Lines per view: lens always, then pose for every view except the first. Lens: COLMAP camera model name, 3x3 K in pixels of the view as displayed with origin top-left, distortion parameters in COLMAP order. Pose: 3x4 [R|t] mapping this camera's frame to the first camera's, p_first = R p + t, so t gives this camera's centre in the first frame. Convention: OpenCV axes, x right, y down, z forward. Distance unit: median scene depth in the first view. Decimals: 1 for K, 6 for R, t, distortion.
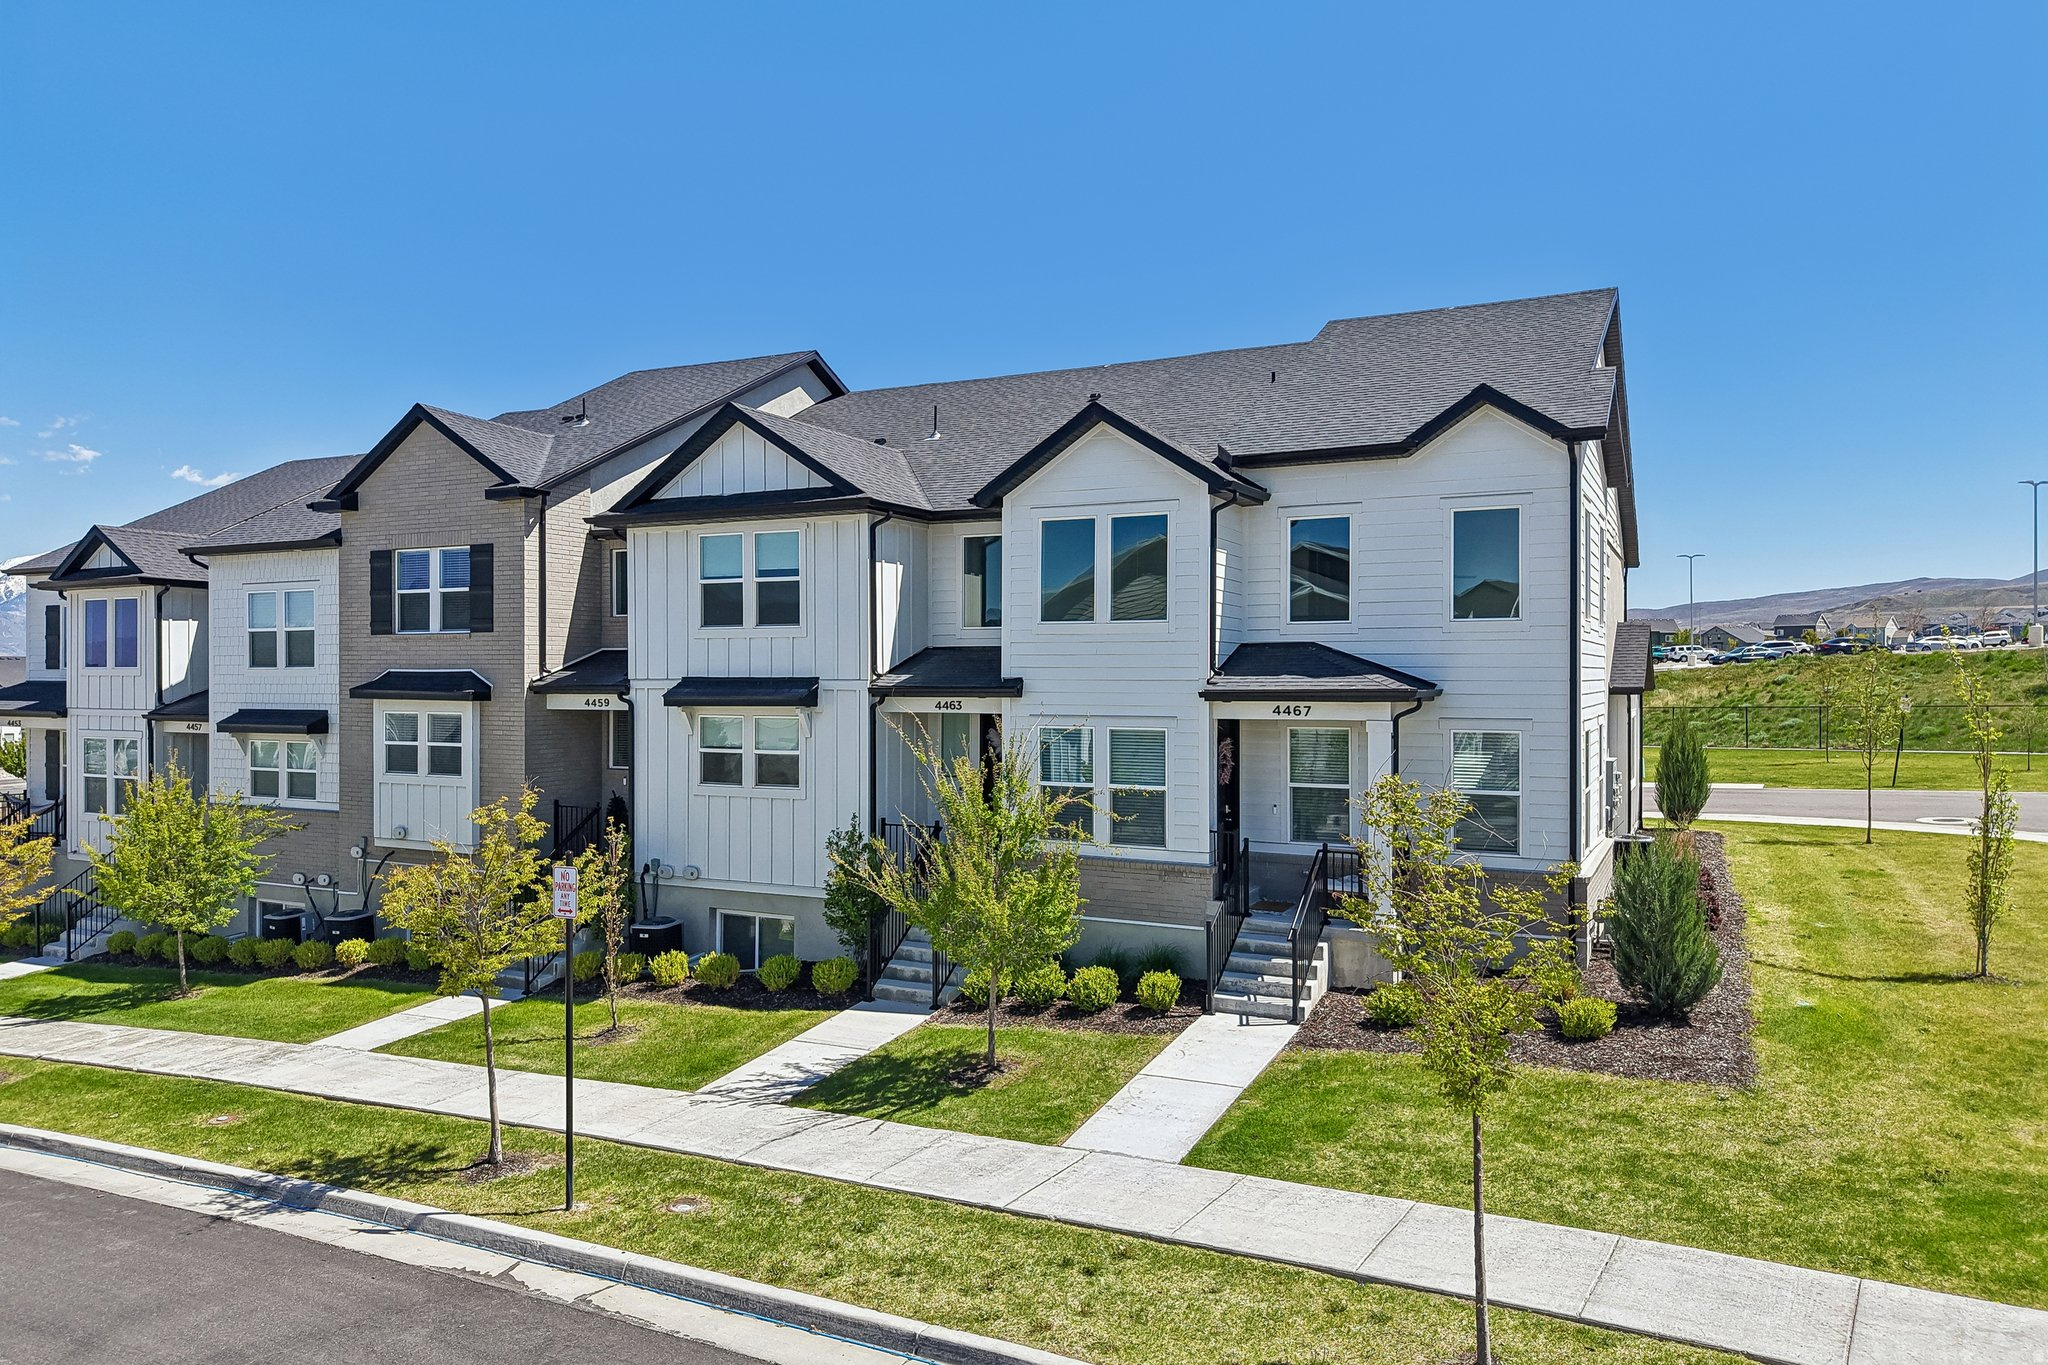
lens RADIAL K [[1367.8, 0, 1024.1], [0, 1367.8, 673.6], [0, 0, 1]] dist [0.028973, -0.031986]
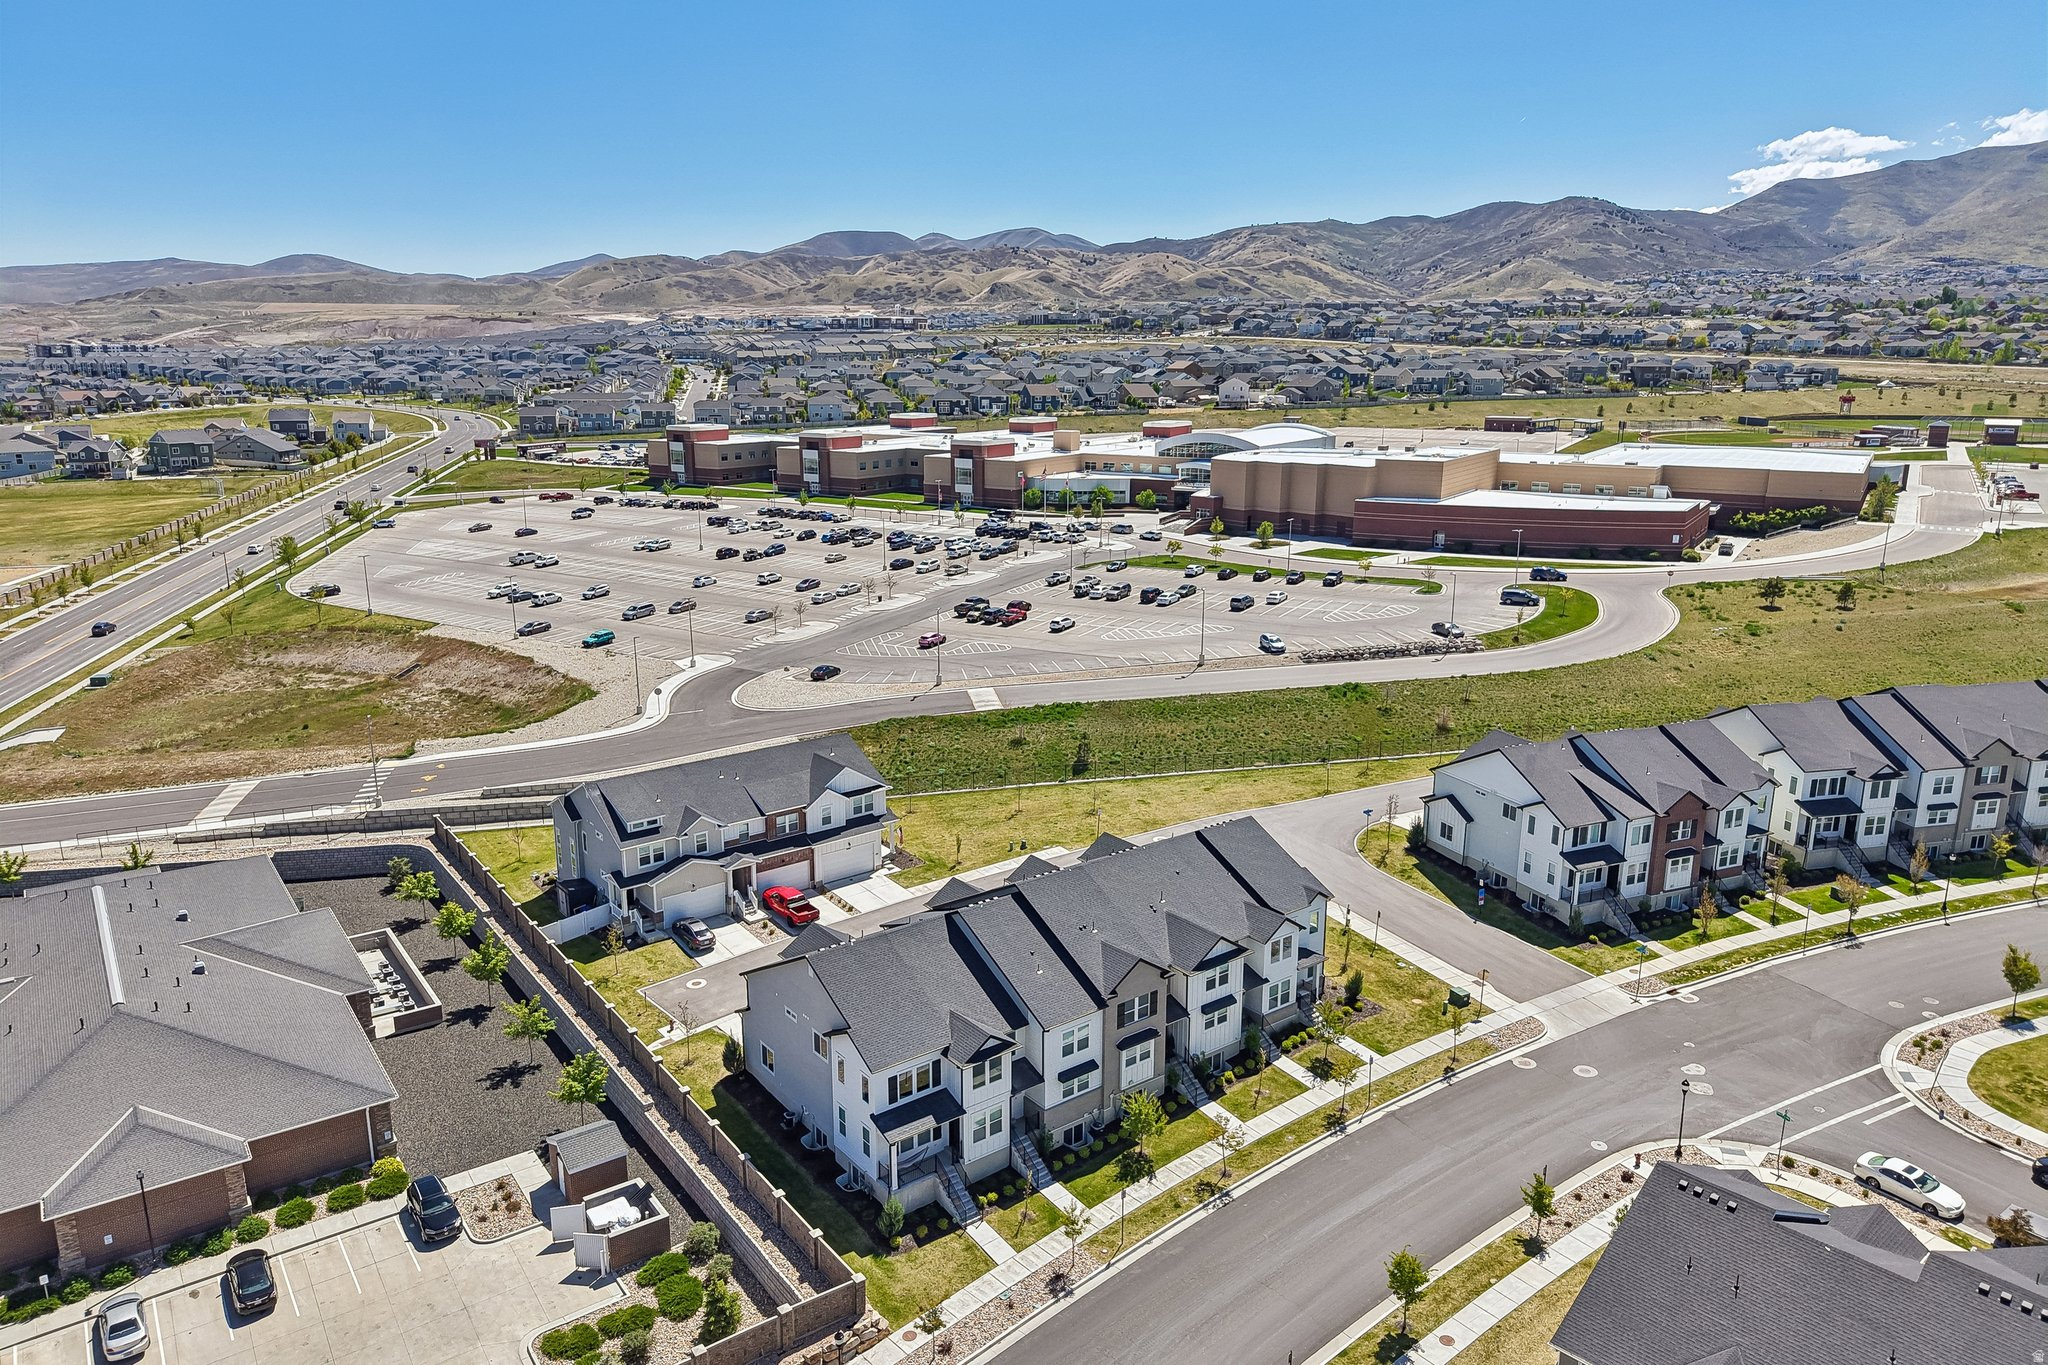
lens RADIAL K [[1367.8, 0, 1024.3], [0, 1367.8, 680.1], [0, 0, 1]] dist [0.028973, -0.031986]
pose [[0.434141, -0.206627, 0.876828, -4.026030], [-0.003927, 0.972896, 0.231210, -1.954203], [-0.900837, -0.103821, 0.421562, -0.047838]]
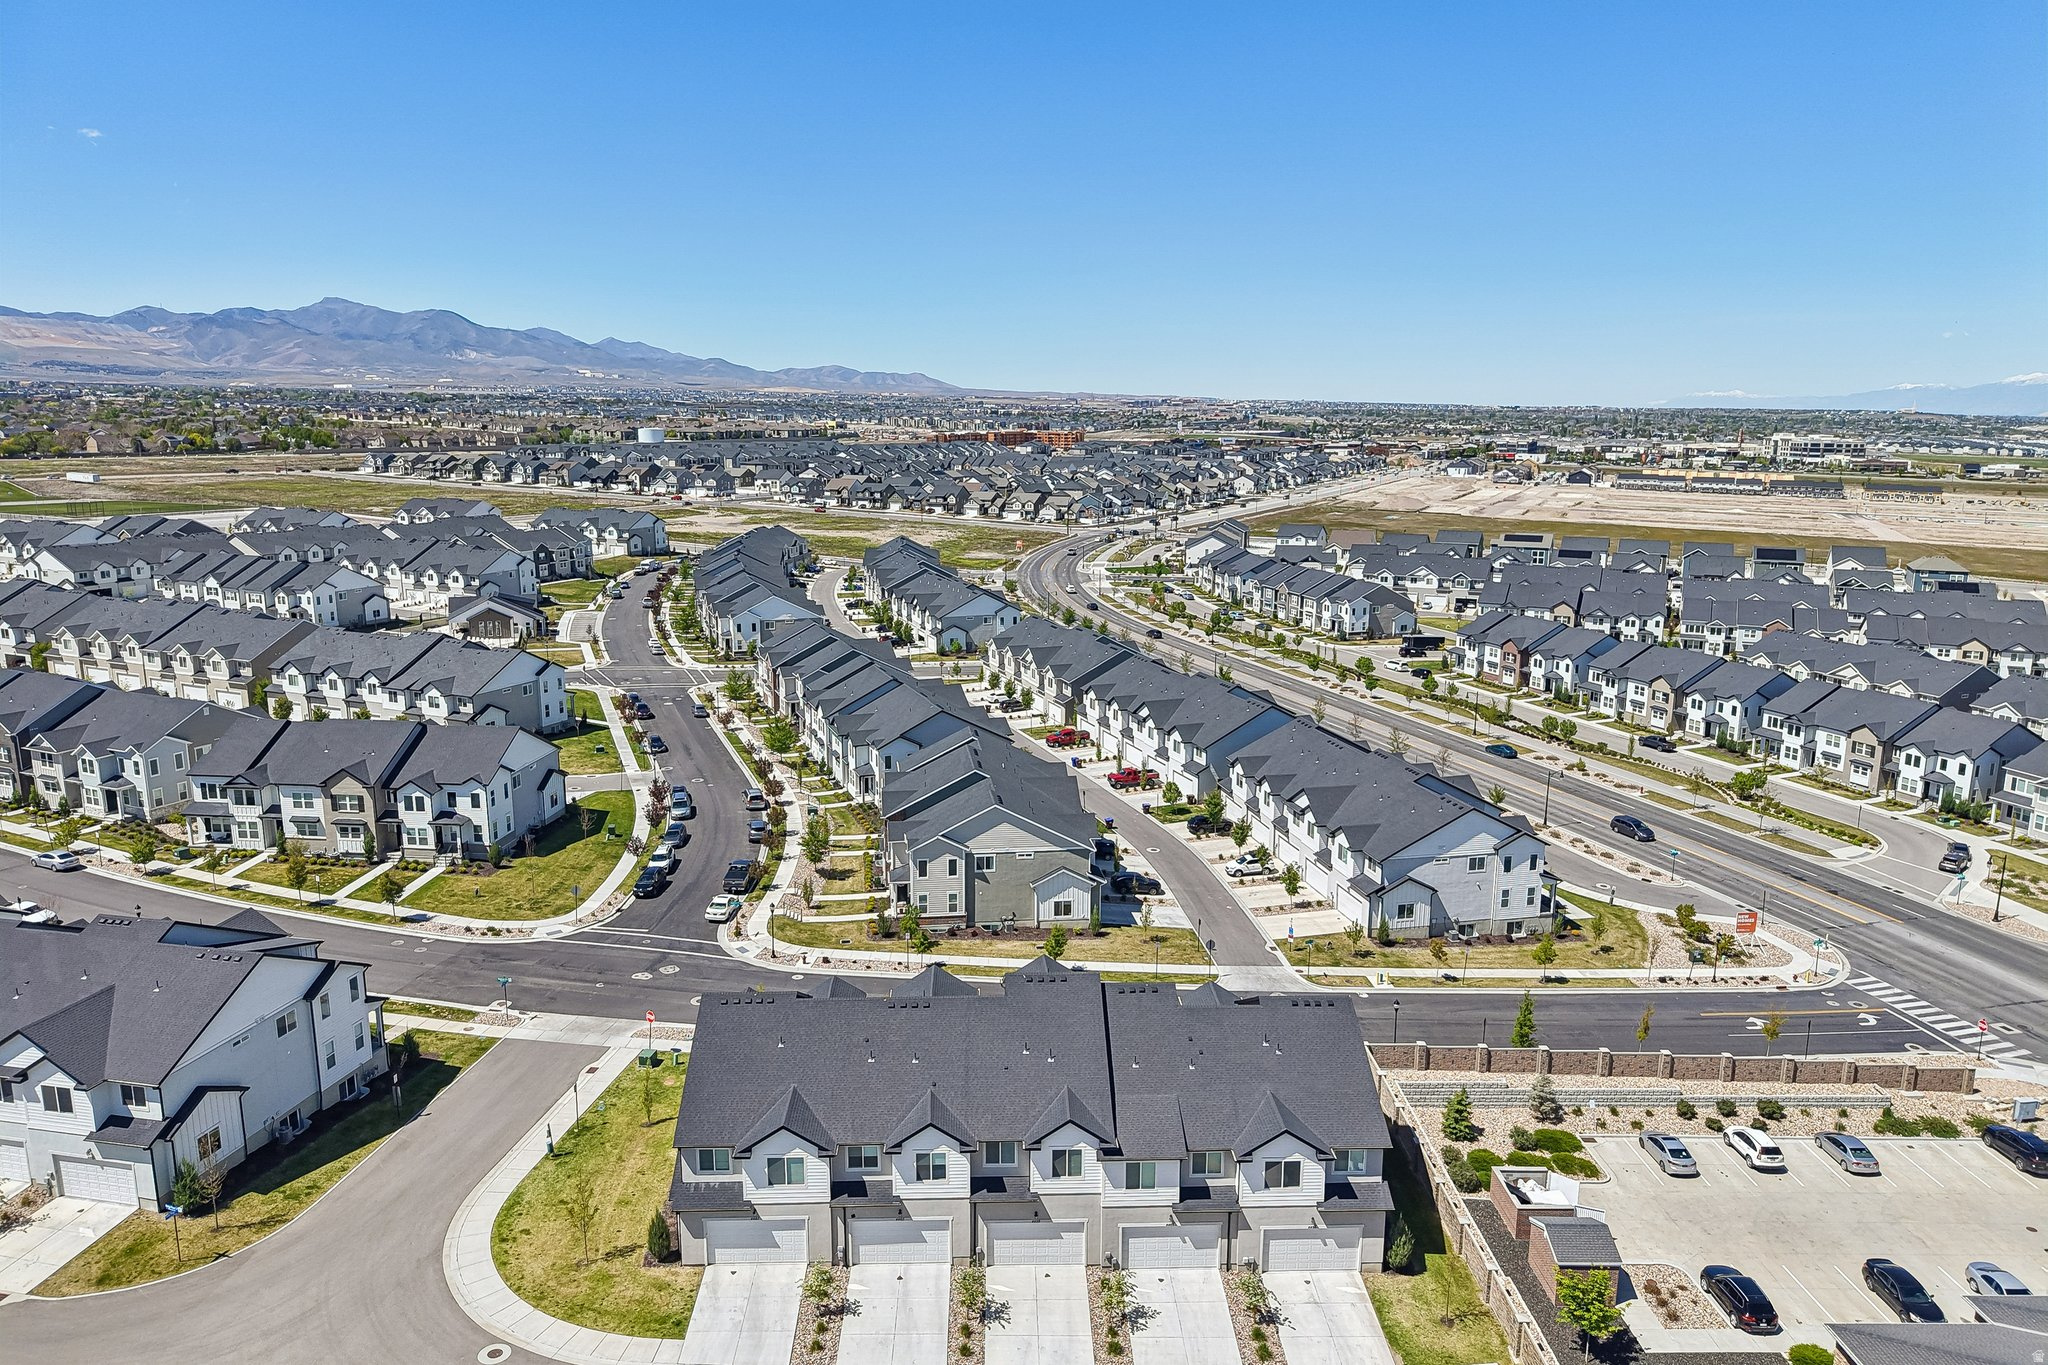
lens RADIAL K [[1367.8, 0, 1021.3], [0, 1367.8, 695.9], [0, 0, 1]] dist [0.028973, -0.031986]
pose [[-0.878672, 0.099798, -0.466878, 1.442538], [0.000256, 0.978007, 0.208573, -1.938303], [0.477425, 0.183148, -0.859373, 4.758161]]
